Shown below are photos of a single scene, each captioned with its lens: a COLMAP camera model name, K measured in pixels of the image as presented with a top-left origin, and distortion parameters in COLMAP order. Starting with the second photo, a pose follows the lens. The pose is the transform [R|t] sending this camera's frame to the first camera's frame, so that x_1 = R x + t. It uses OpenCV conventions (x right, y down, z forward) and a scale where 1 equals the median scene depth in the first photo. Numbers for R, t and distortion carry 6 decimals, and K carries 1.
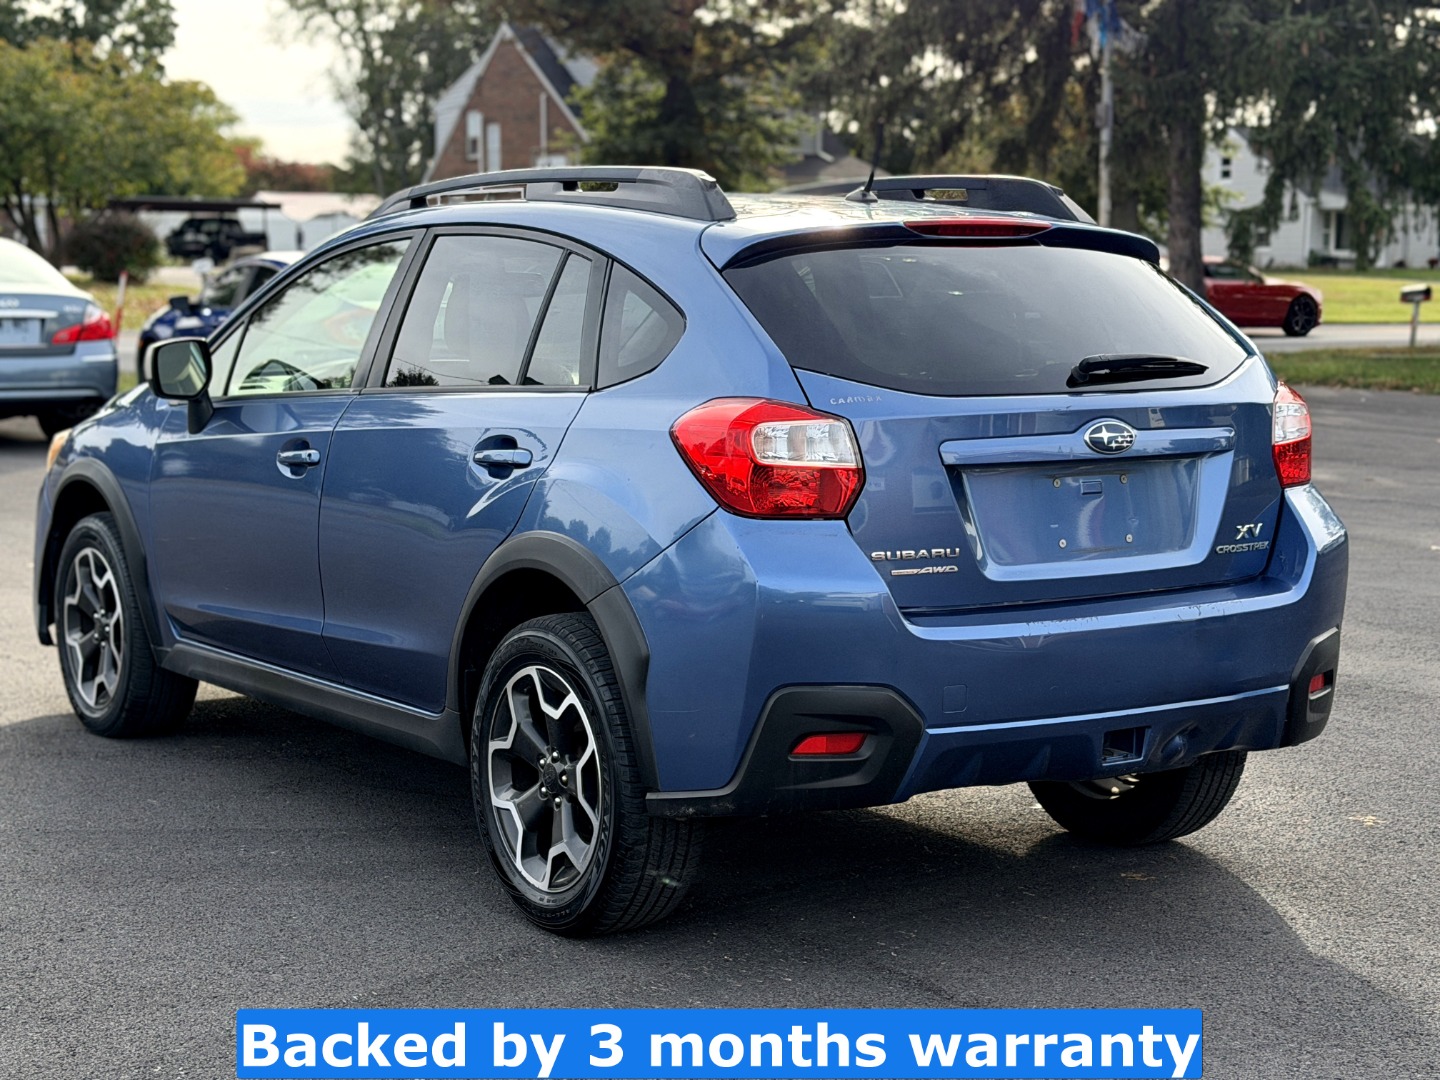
lens RADIAL K [[2461.1, 0, 725.0], [0, 2461.1, 548.3], [0, 0, 1]] dist [0.183945, 0.000000]
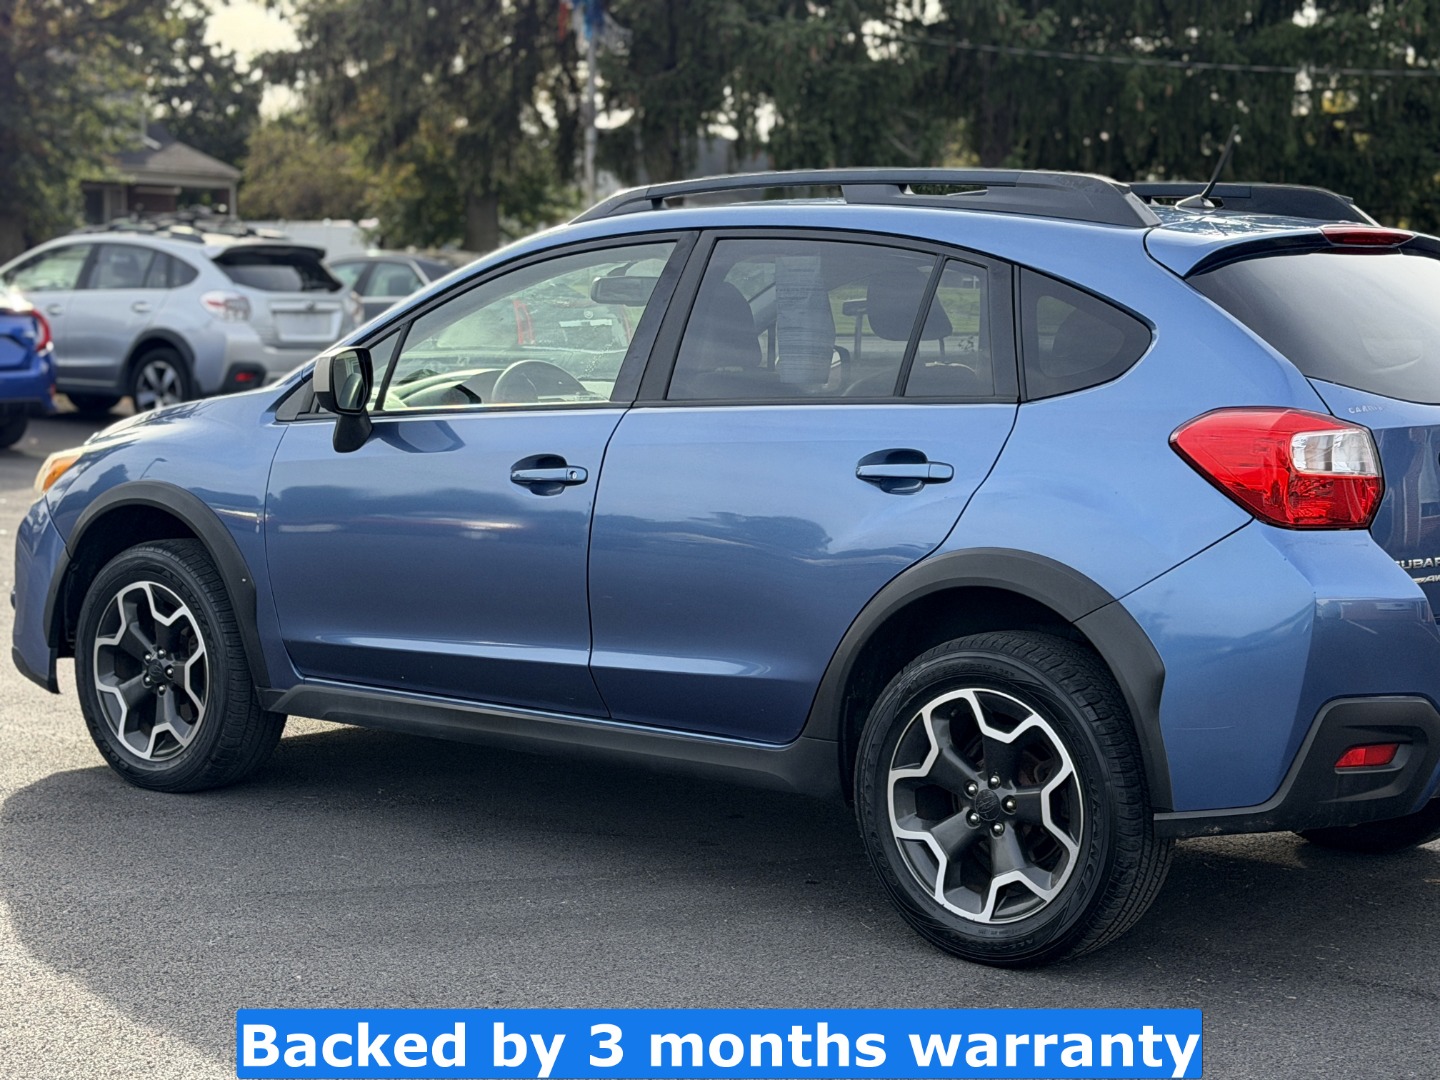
lens RADIAL K [[2670.0, 0, 715.1], [0, 2670.0, 545.8], [0, 0, 1]] dist [0.125082, 0.000000]
pose [[0.962734, -0.017893, 0.269858, -0.432974], [0.020648, 0.999760, -0.007375, -0.002113], [-0.269661, 0.012673, 0.962872, 0.023216]]
